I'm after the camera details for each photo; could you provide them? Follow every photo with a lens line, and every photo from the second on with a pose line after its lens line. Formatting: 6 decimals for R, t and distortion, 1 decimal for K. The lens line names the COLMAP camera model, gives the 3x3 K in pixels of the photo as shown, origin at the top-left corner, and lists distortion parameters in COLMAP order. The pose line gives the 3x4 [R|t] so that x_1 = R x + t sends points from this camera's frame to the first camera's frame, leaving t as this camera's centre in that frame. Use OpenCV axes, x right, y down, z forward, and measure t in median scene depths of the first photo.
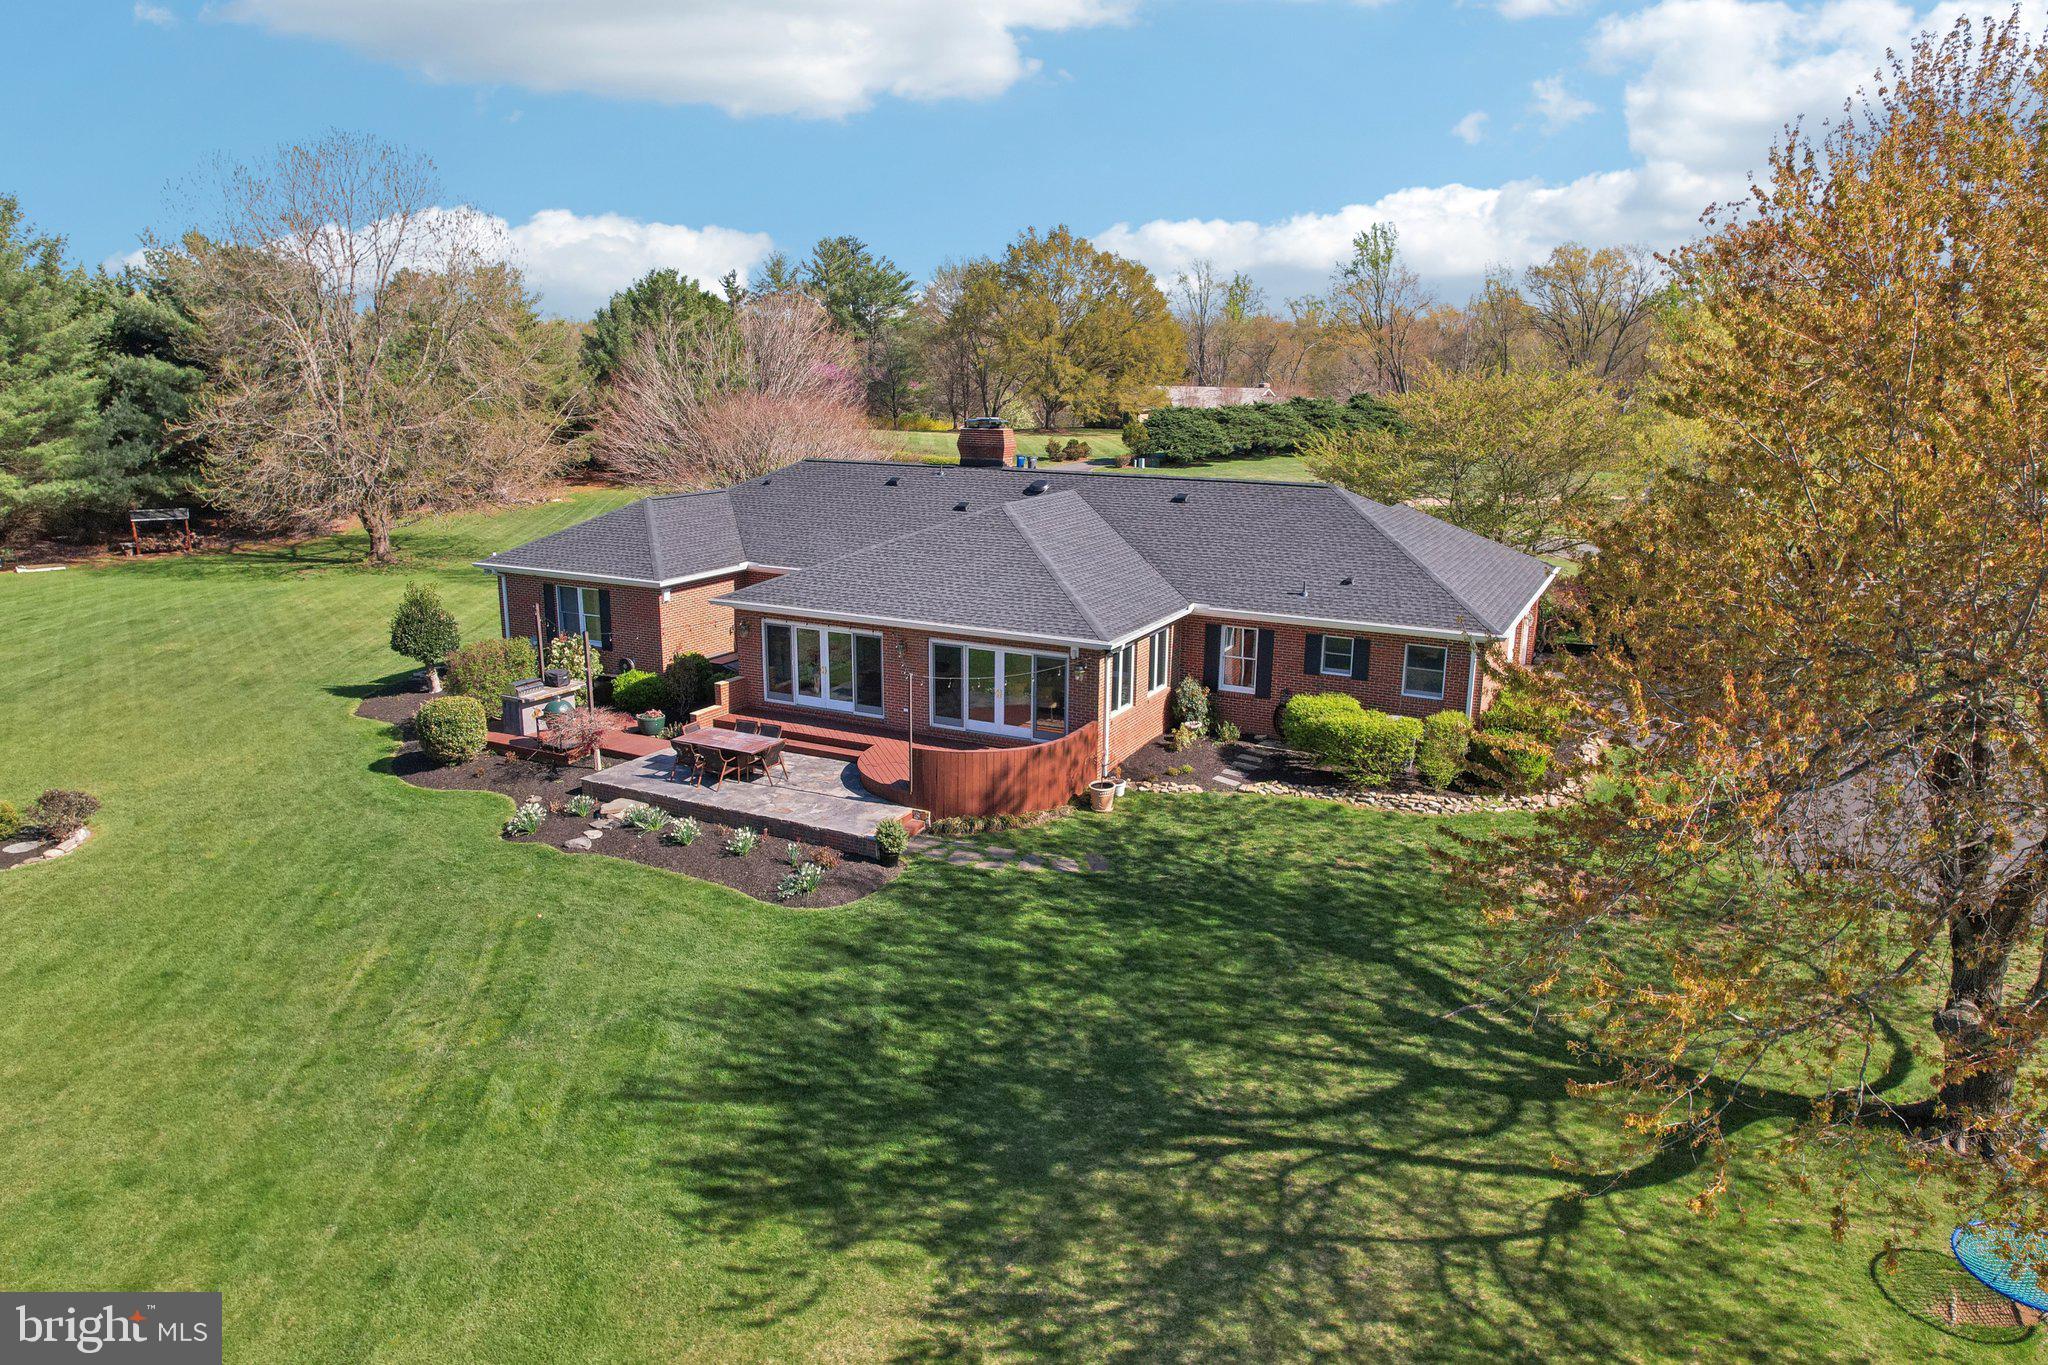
lens RADIAL K [[1331.4, 0, 1042.4], [0, 1331.4, 706.7], [0, 0, 1]] dist [-0.070929, 0.063320]
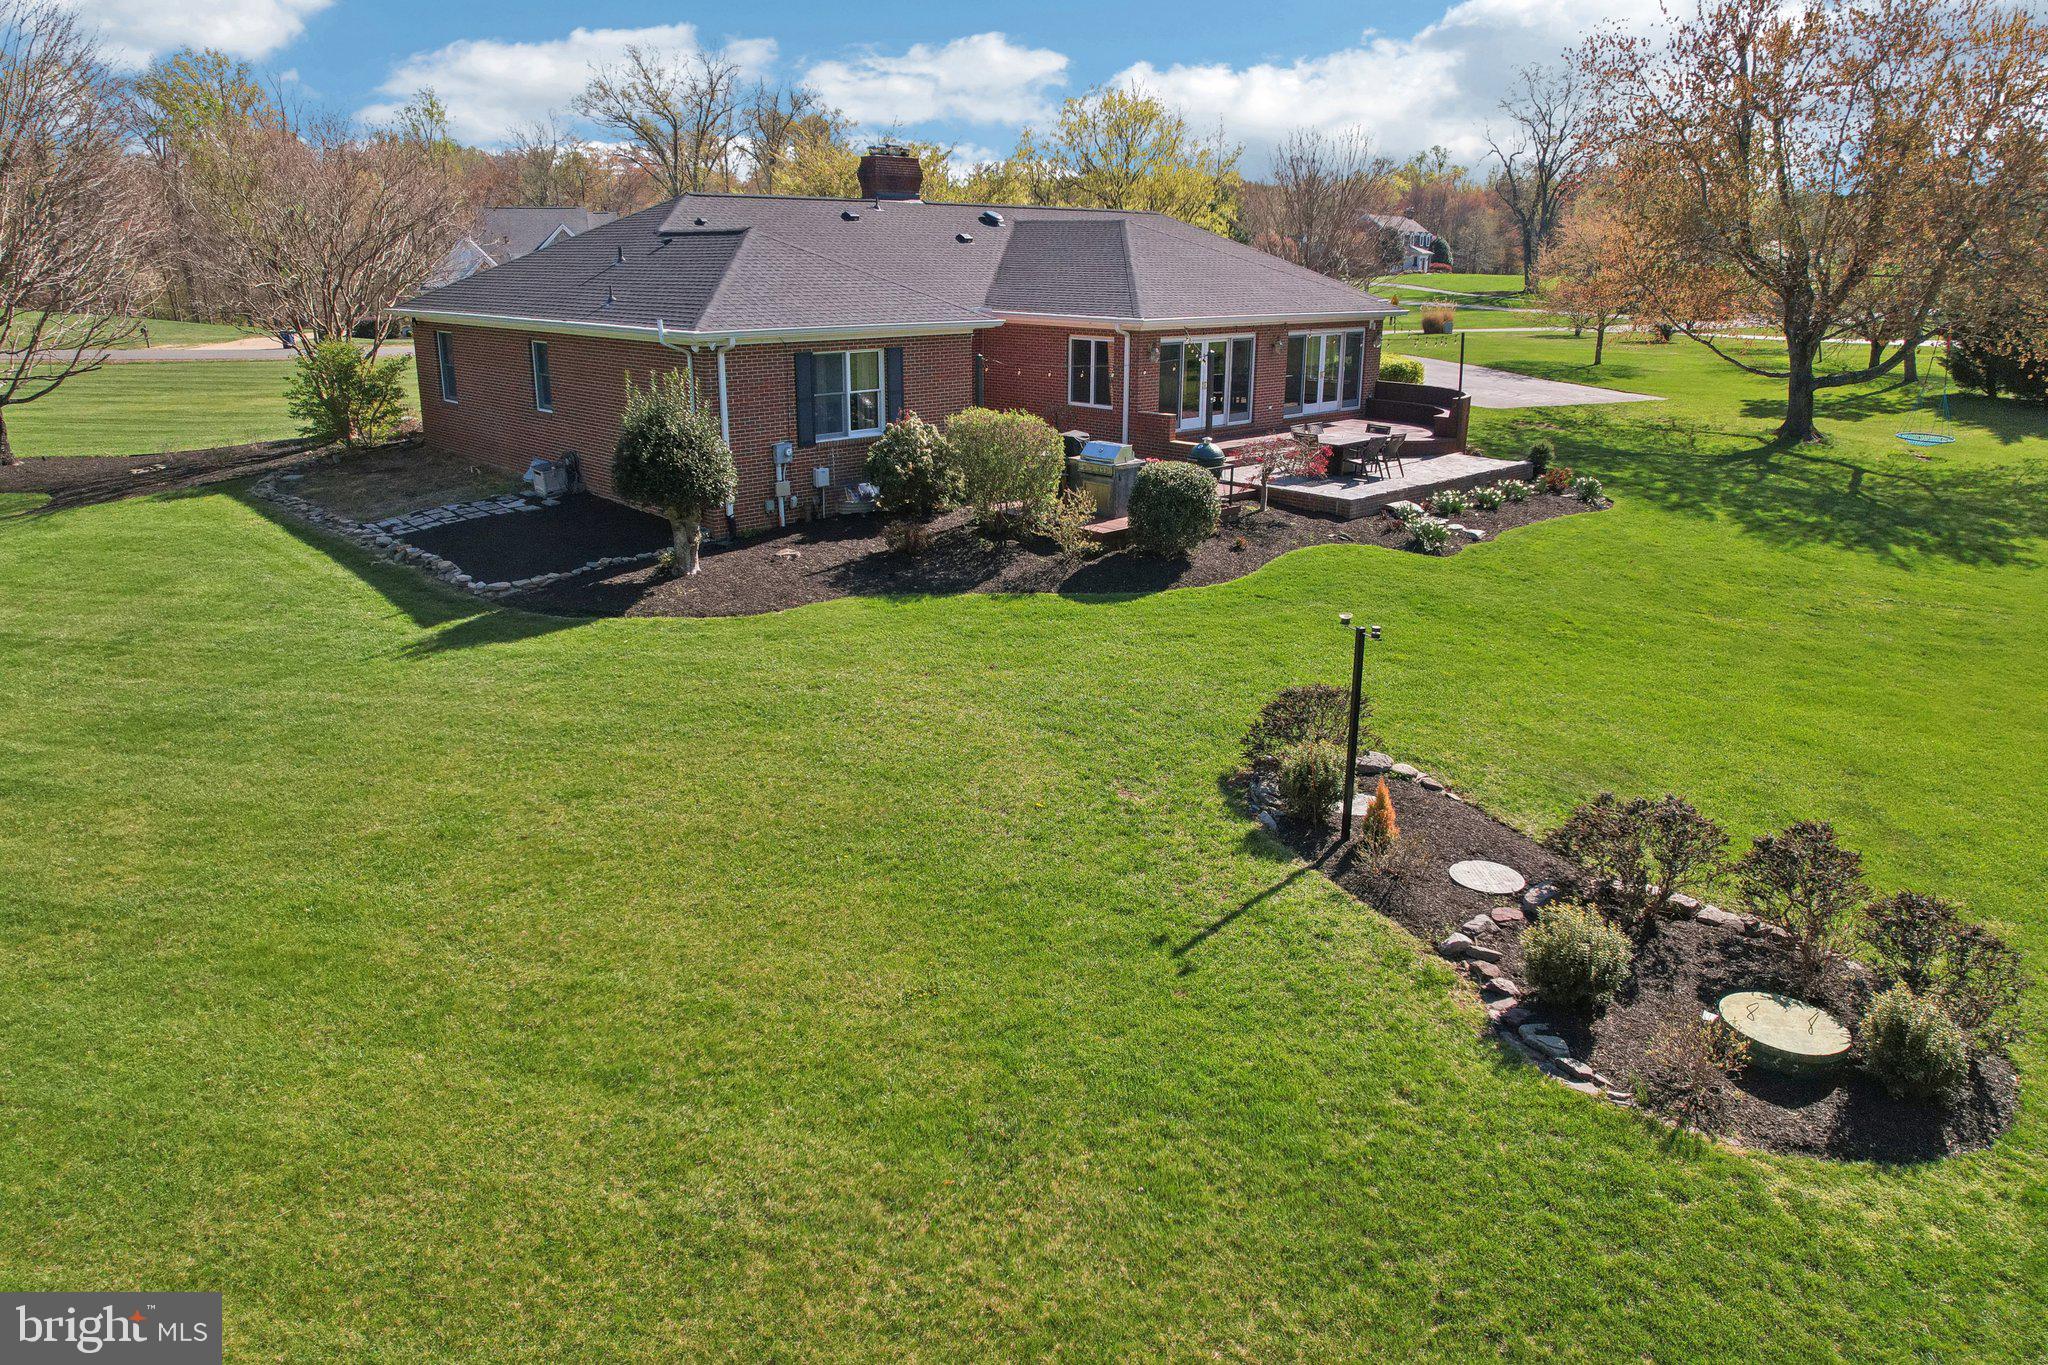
lens RADIAL K [[1331.4, 0, 1027.2], [0, 1331.4, 652.0], [0, 0, 1]] dist [-0.070929, 0.063320]
pose [[0.331147, -0.274809, 0.902675, -1.433308], [0.238273, 0.950000, 0.201806, -0.087259], [-0.912999, 0.148255, 0.380069, 1.010575]]
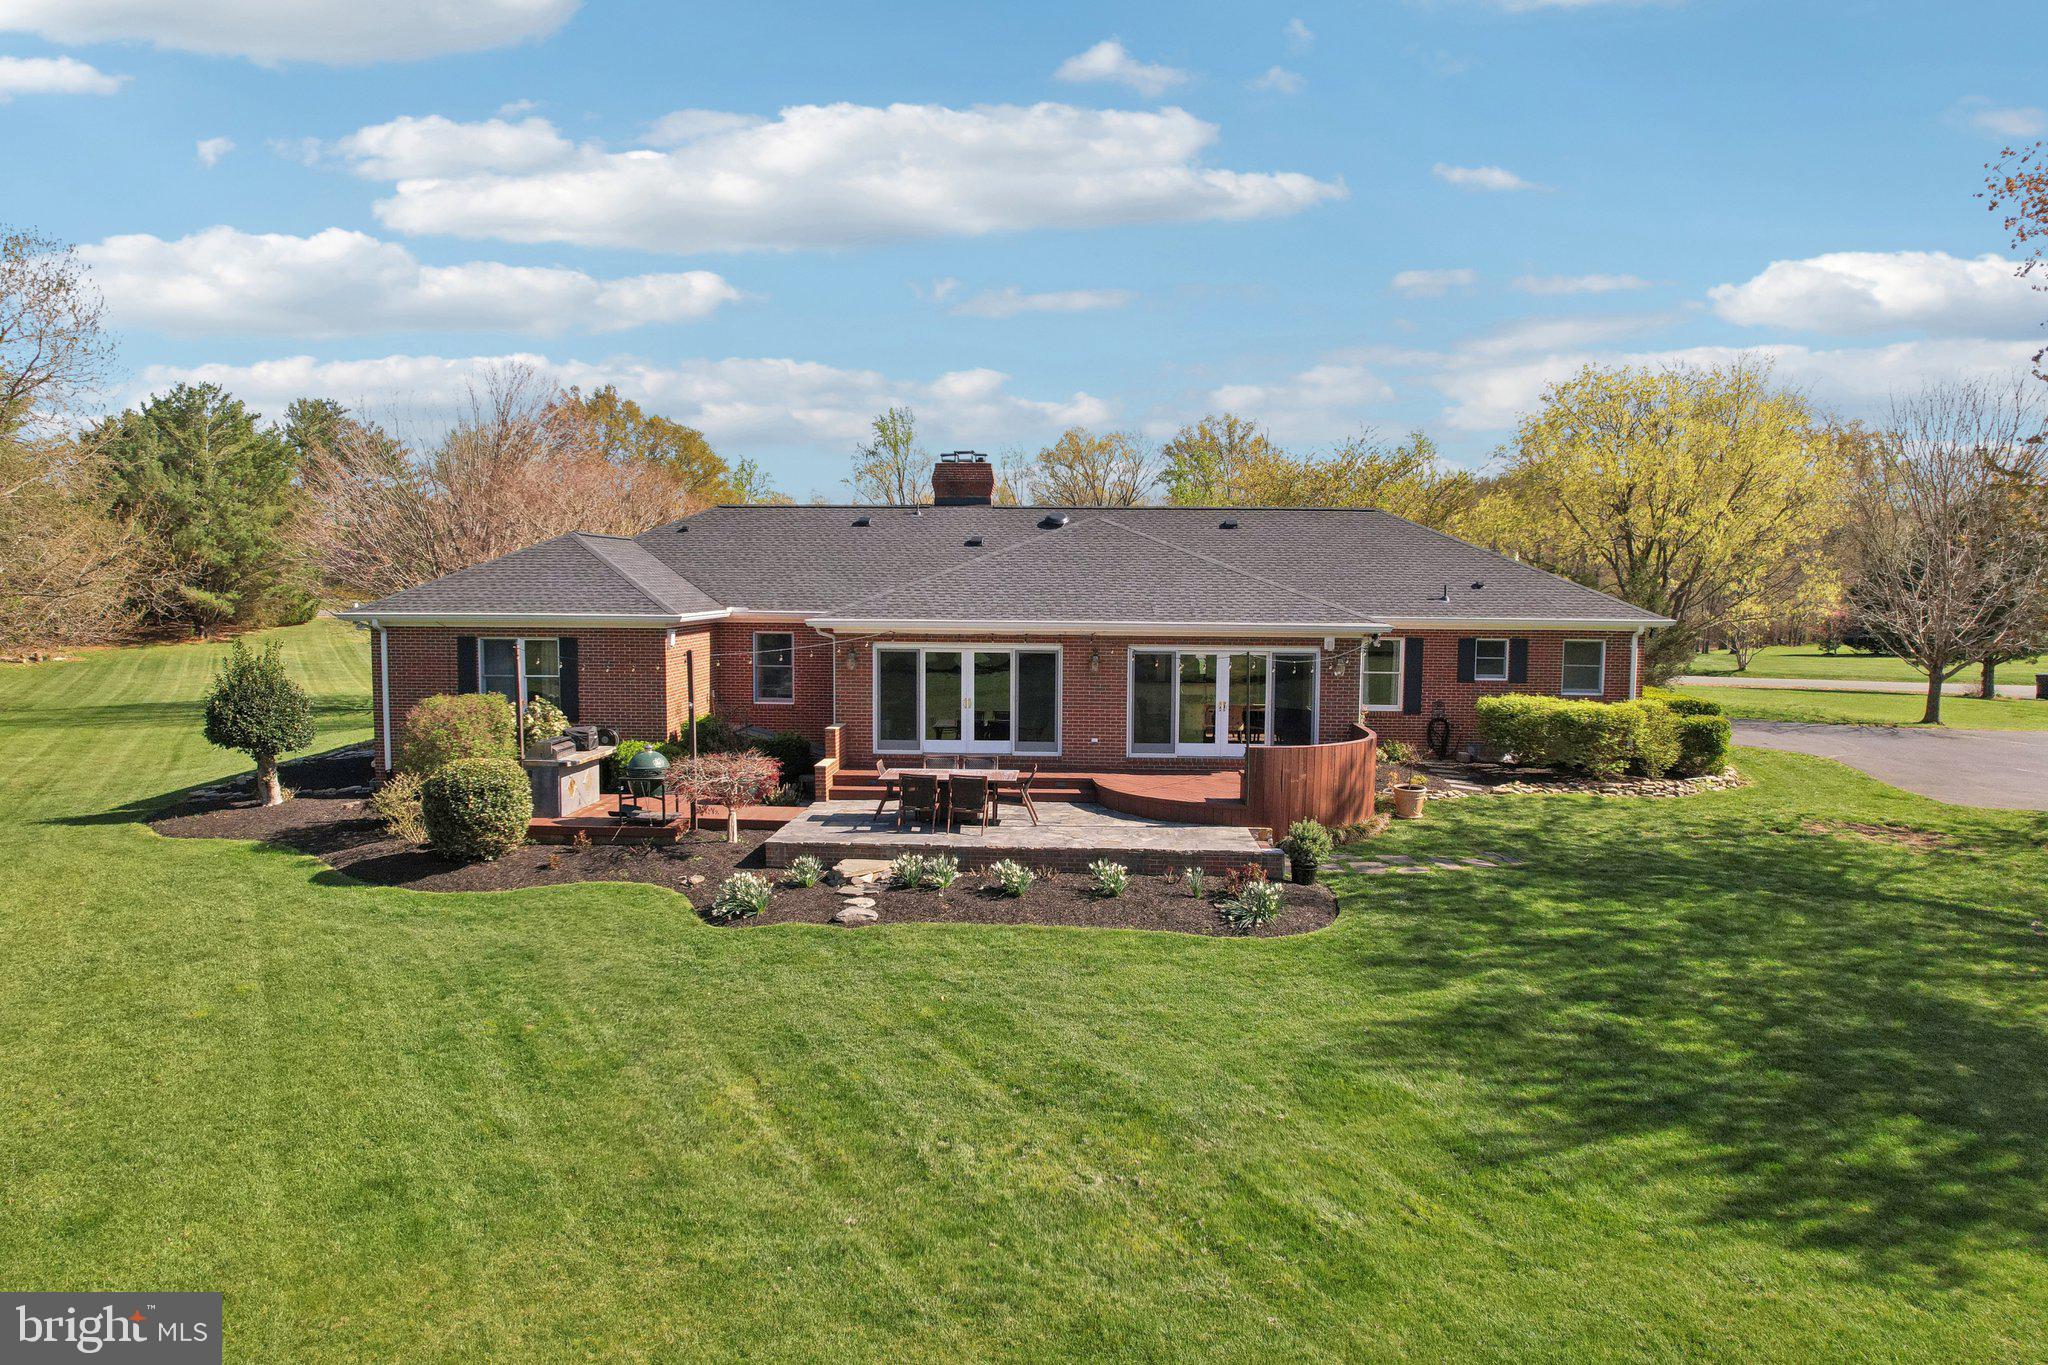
lens RADIAL K [[1331.4, 0, 1031.6], [0, 1331.4, 689.8], [0, 0, 1]] dist [-0.070929, 0.063320]
pose [[0.912755, -0.040199, 0.406524, -0.576011], [0.107618, 0.983655, -0.144364, 0.105155], [-0.394076, 0.175518, 0.902162, 0.360033]]
